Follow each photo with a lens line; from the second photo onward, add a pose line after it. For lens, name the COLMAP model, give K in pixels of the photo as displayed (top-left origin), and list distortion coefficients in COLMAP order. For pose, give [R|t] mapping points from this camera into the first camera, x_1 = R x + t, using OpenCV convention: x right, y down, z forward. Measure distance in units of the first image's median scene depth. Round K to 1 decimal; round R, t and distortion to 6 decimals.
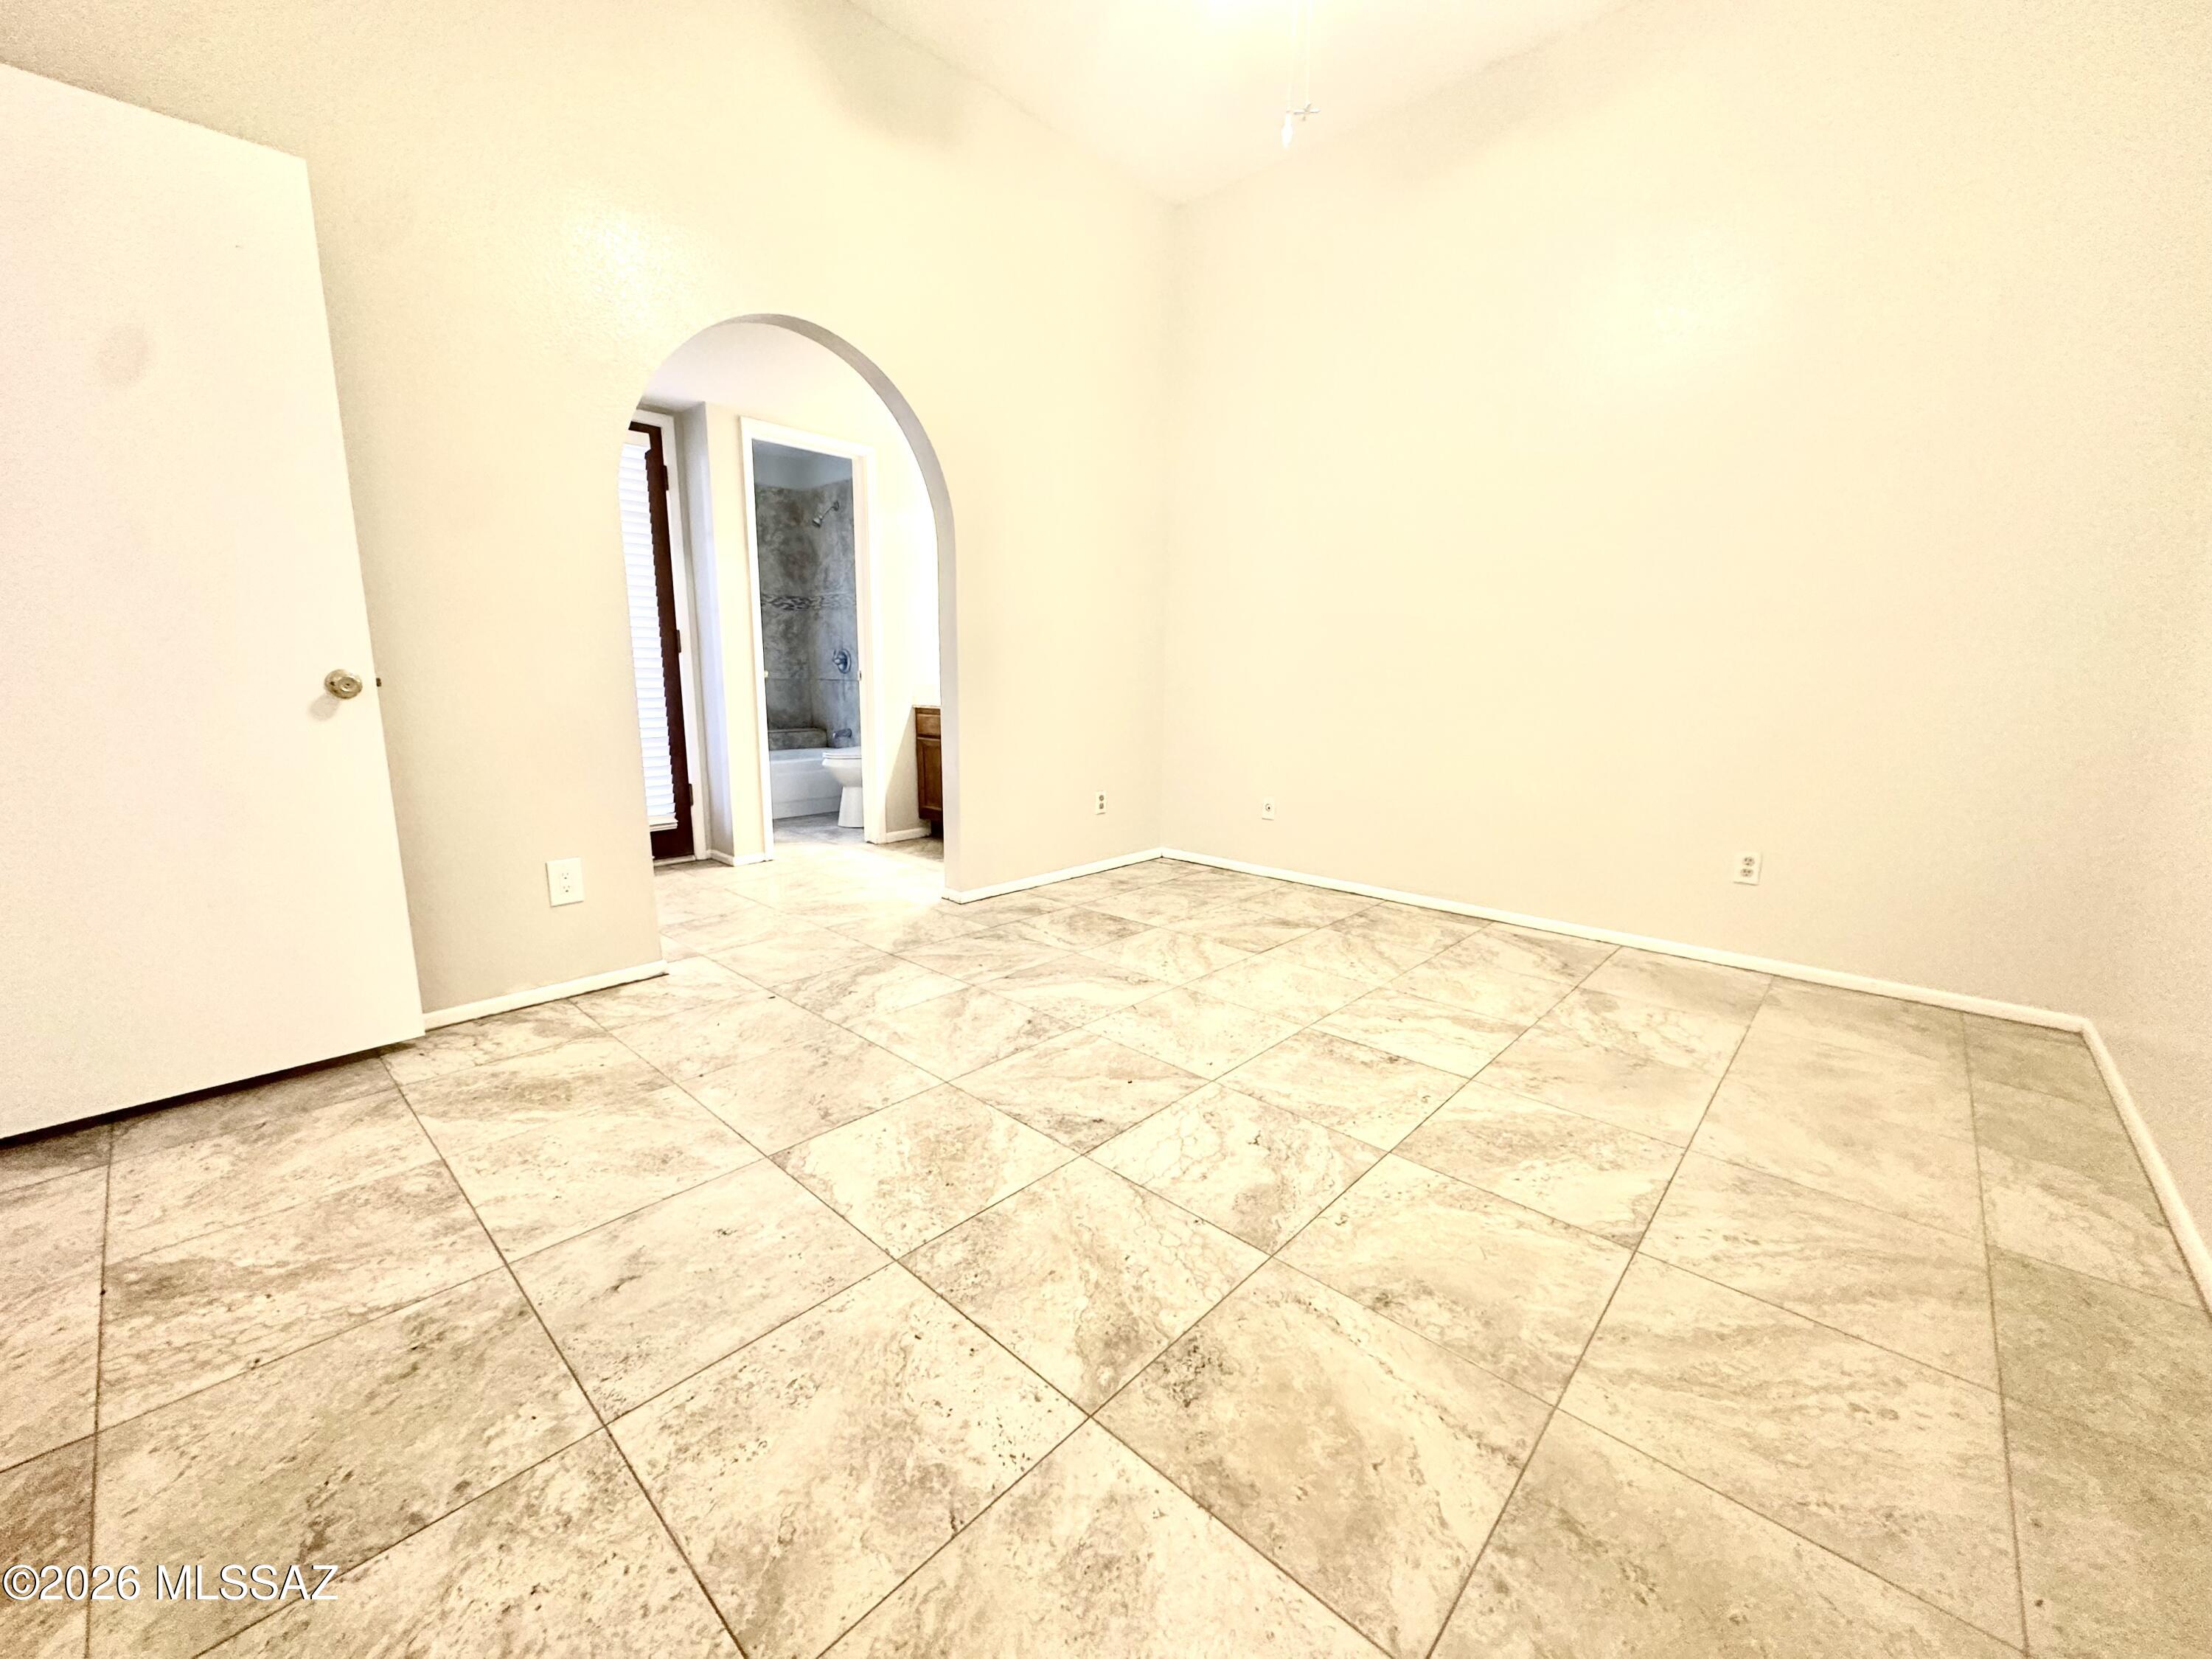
lens RADIAL K [[879.7, 0, 1101.2], [0, 879.7, 833.8], [0, 0, 1]] dist [-0.001046, -0.000153]
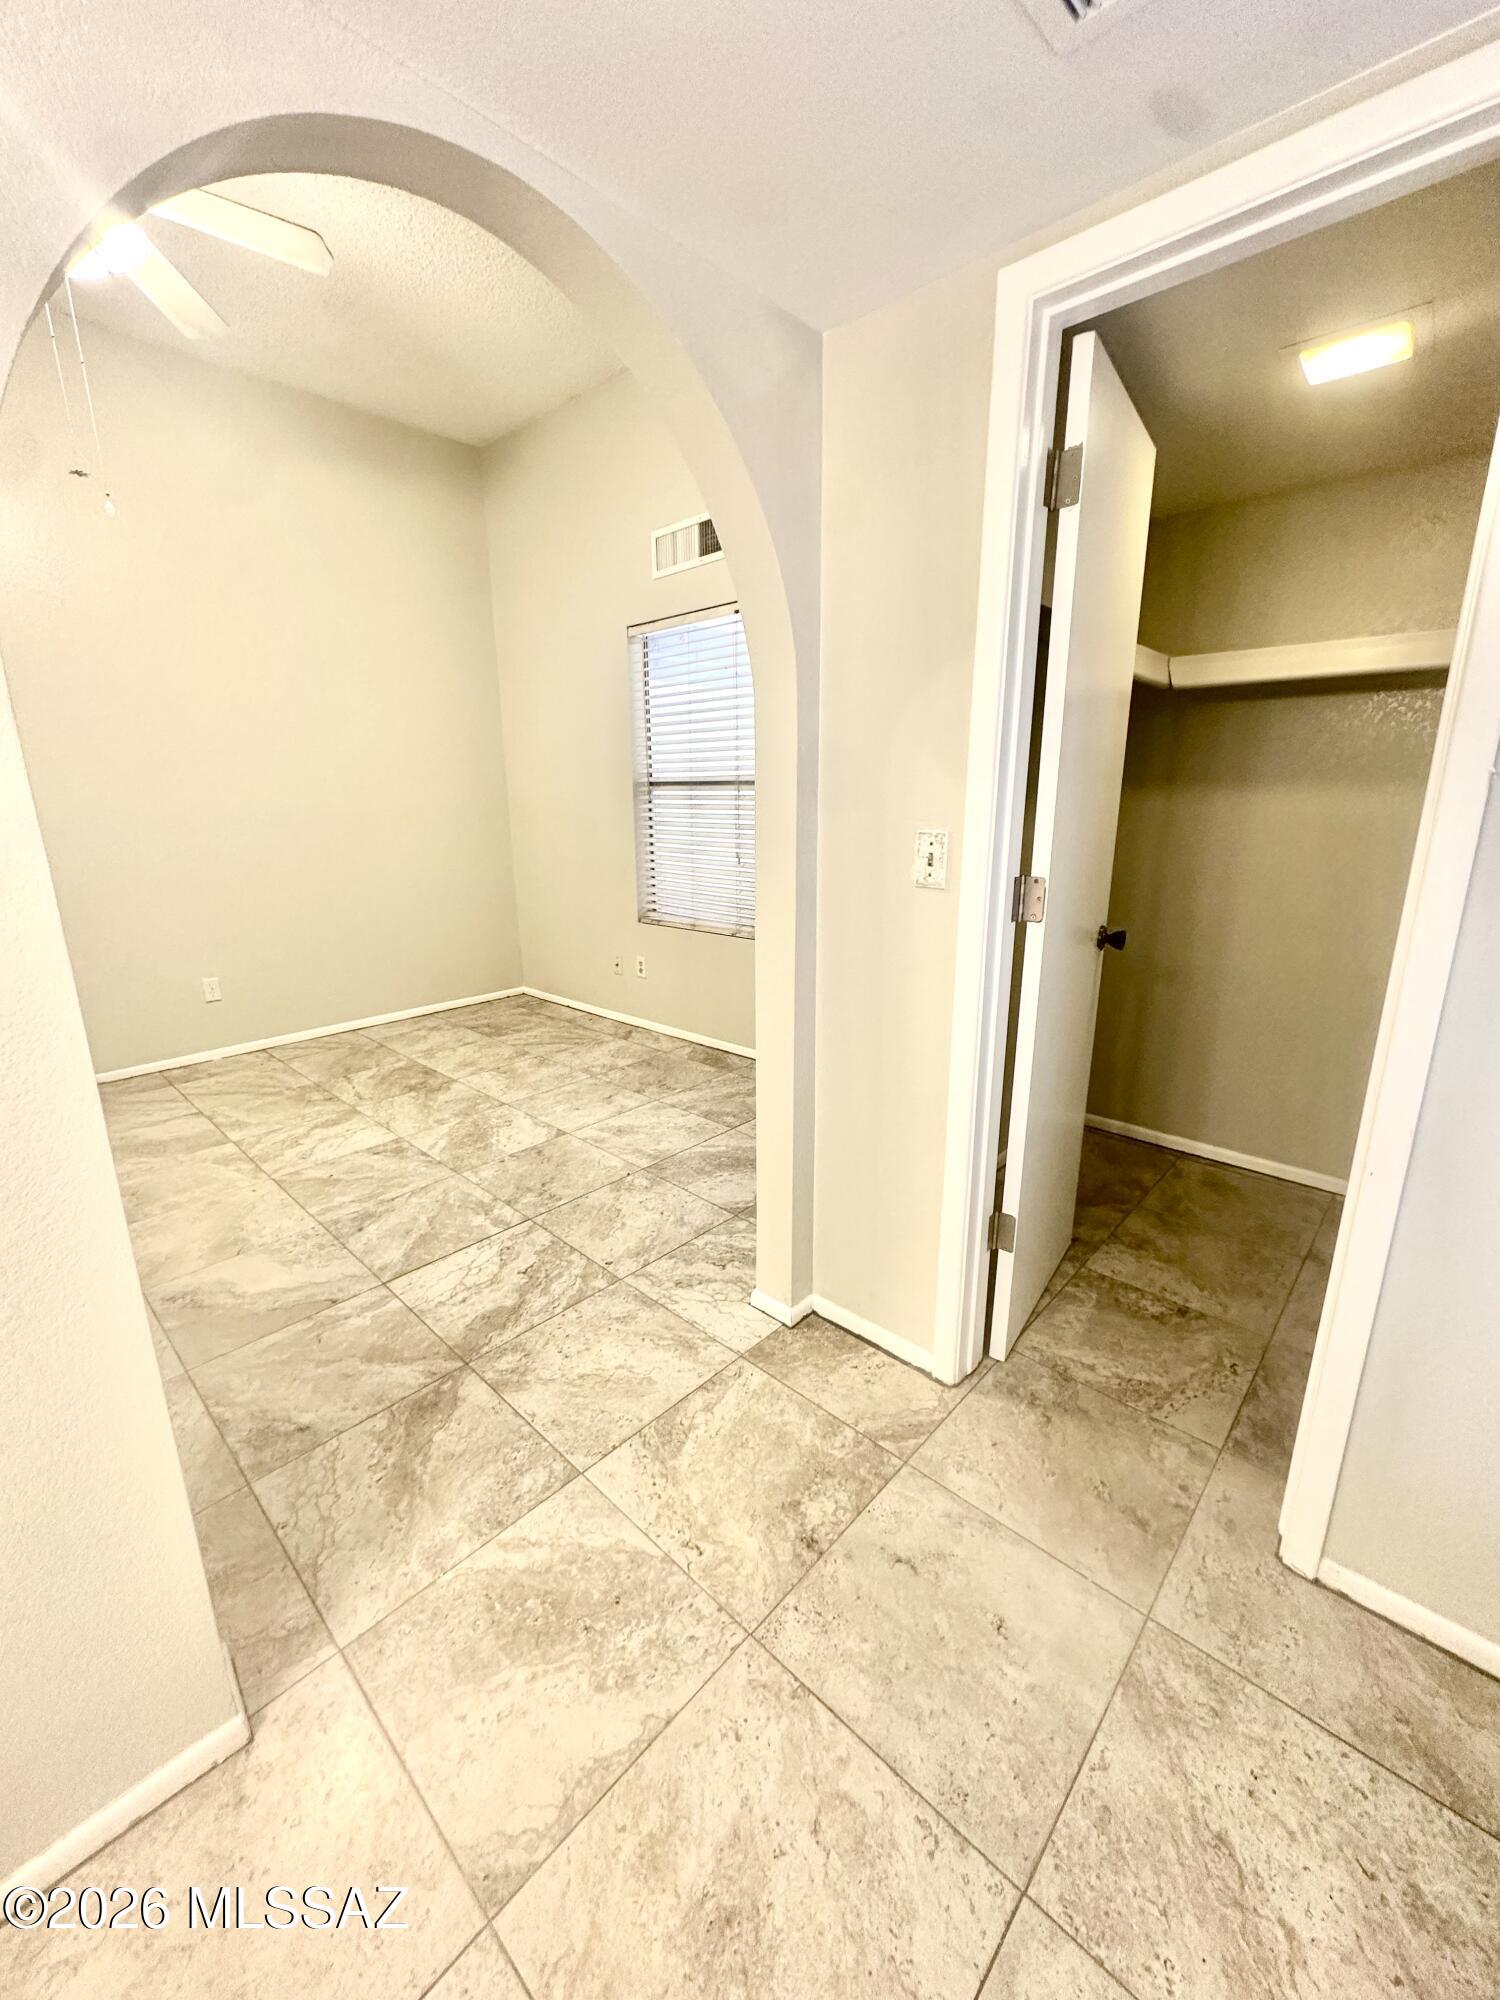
lens RADIAL K [[795.4, 0, 750.0], [0, 795.4, 1000.0], [0, 0, 1]] dist [-0.001046, -0.000153]
pose [[-0.999994, -0.003011, 0.001973, -0.606828], [-0.001850, 0.899995, 0.435897, -0.506349], [-0.003089, 0.435890, -0.899995, 1.893479]]
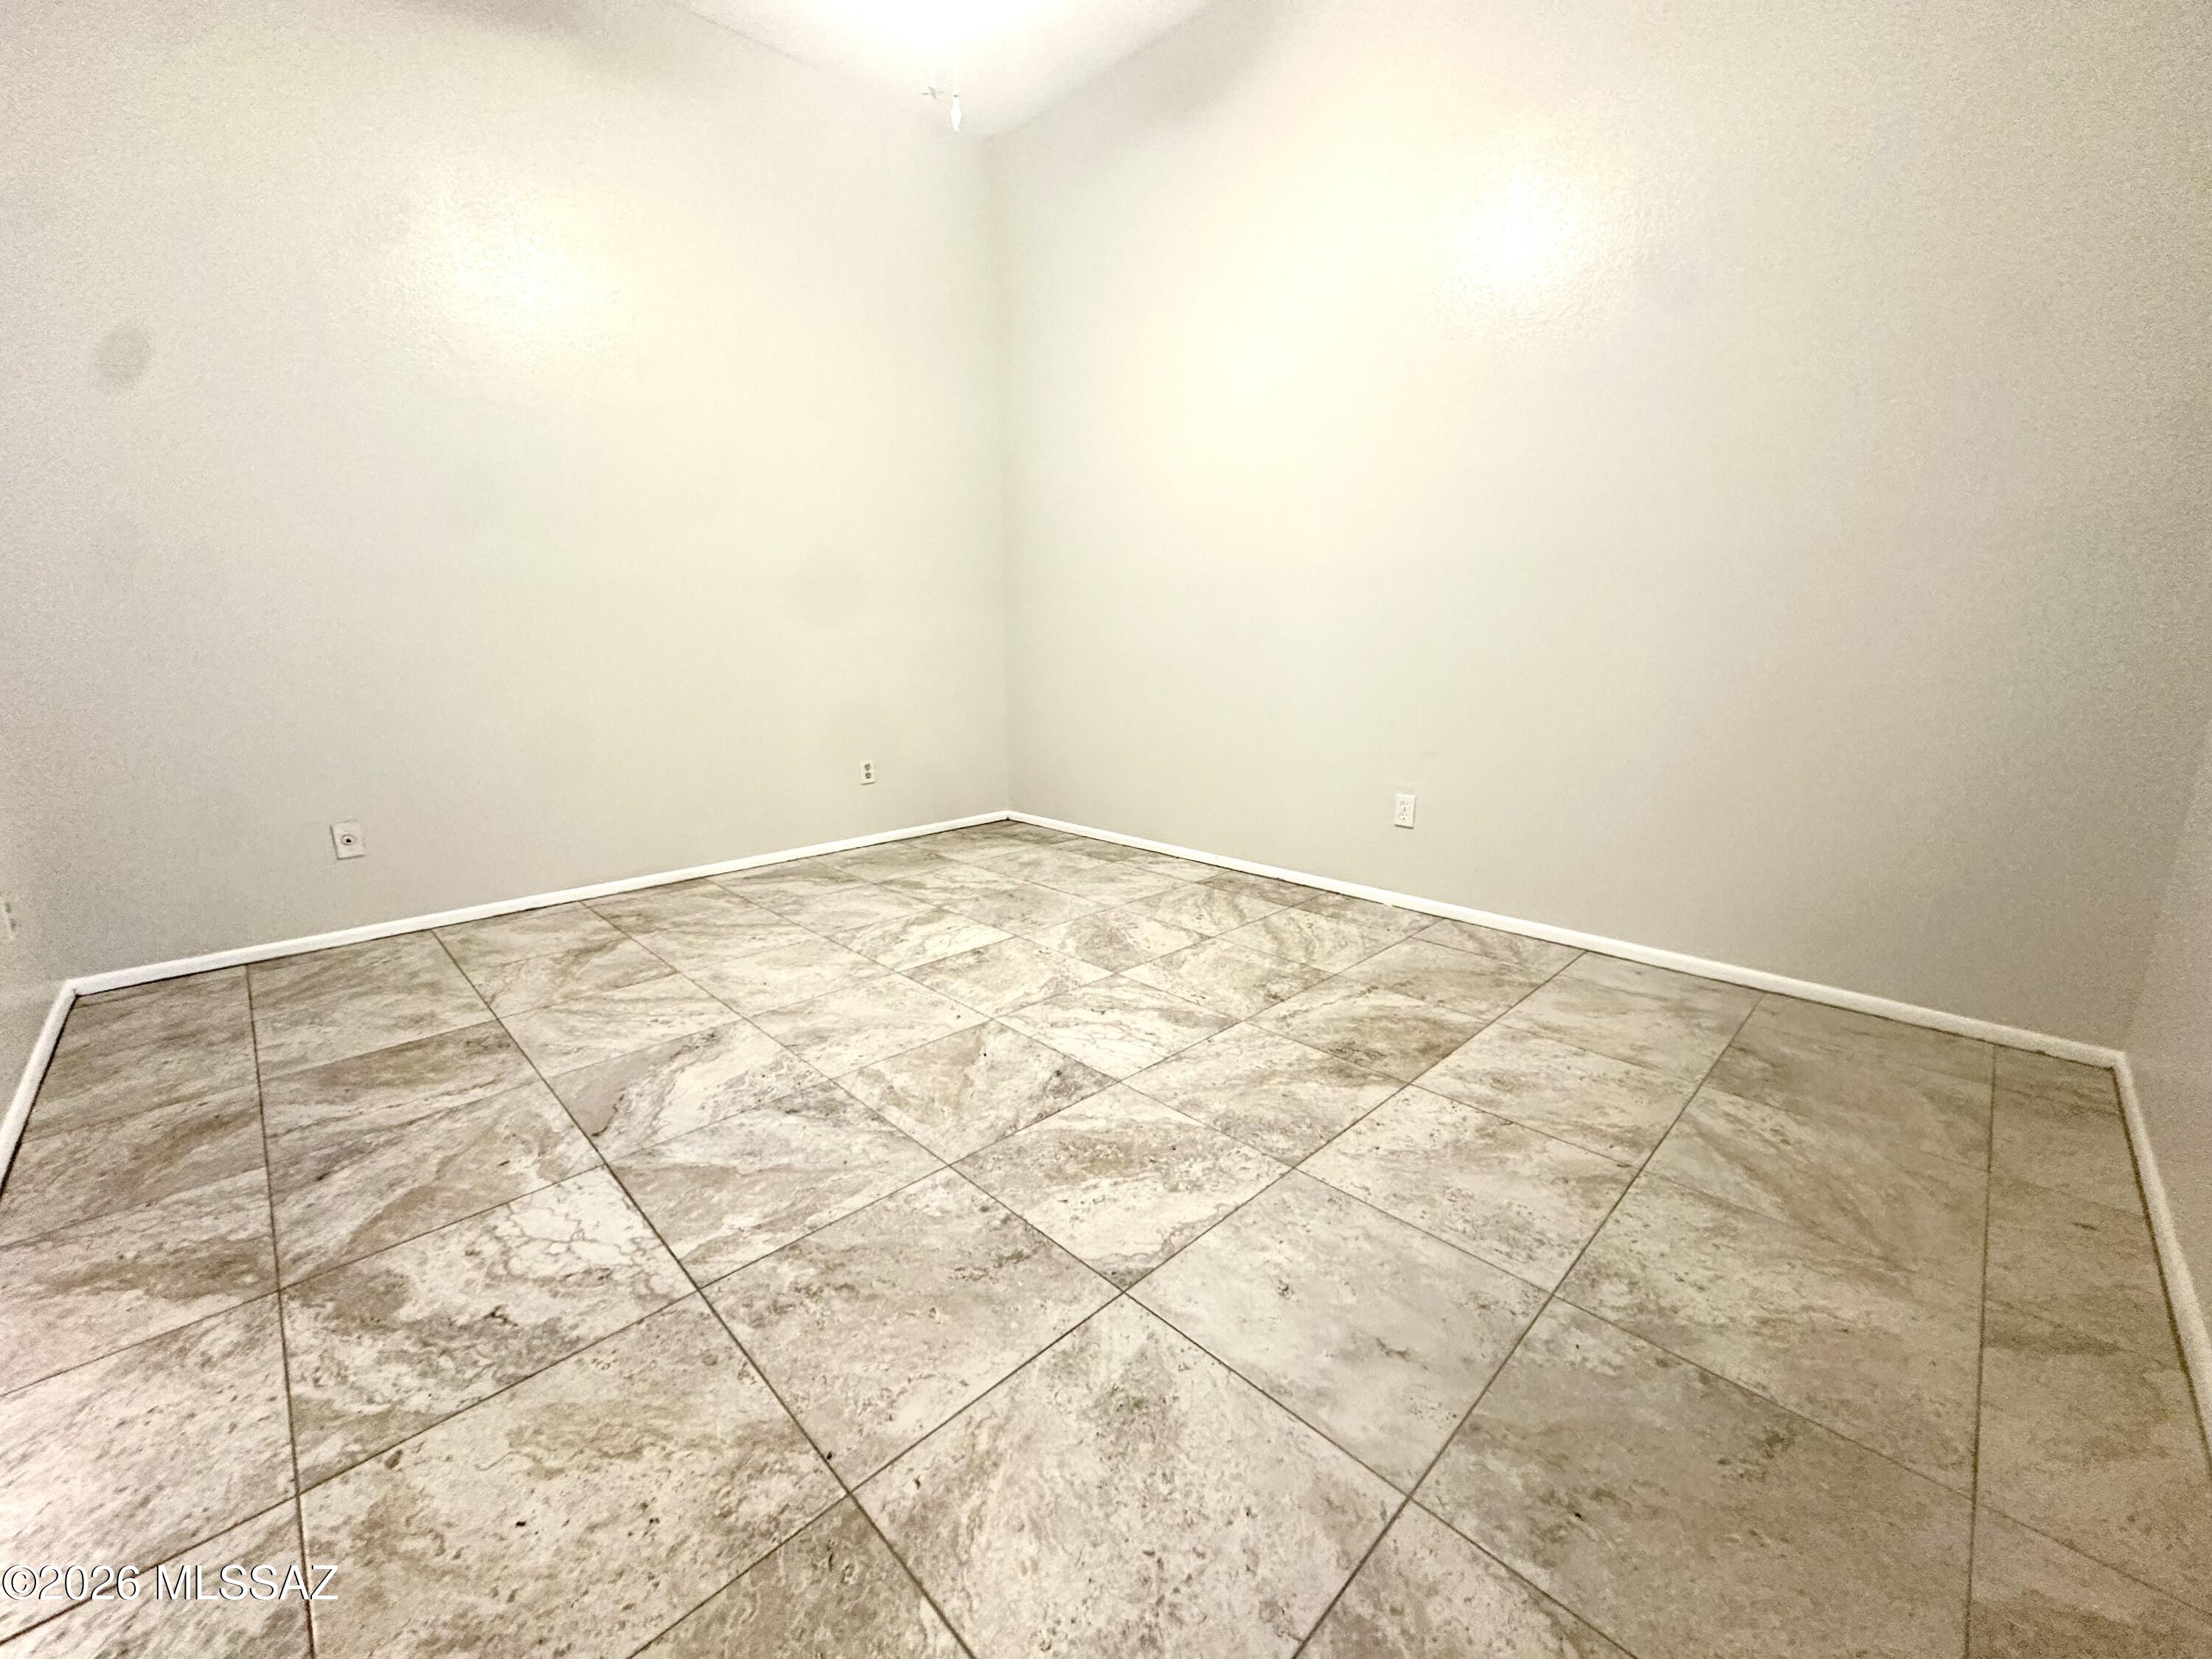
lens RADIAL K [[879.7, 0, 1101.2], [0, 879.7, 833.8], [0, 0, 1]] dist [-0.001046, -0.000153]
pose [[0.046367, -0.231896, 0.971635, -0.785583], [0.191986, 0.956616, 0.219150, -0.129303], [-0.980302, 0.176379, 0.088876, 0.689124]]
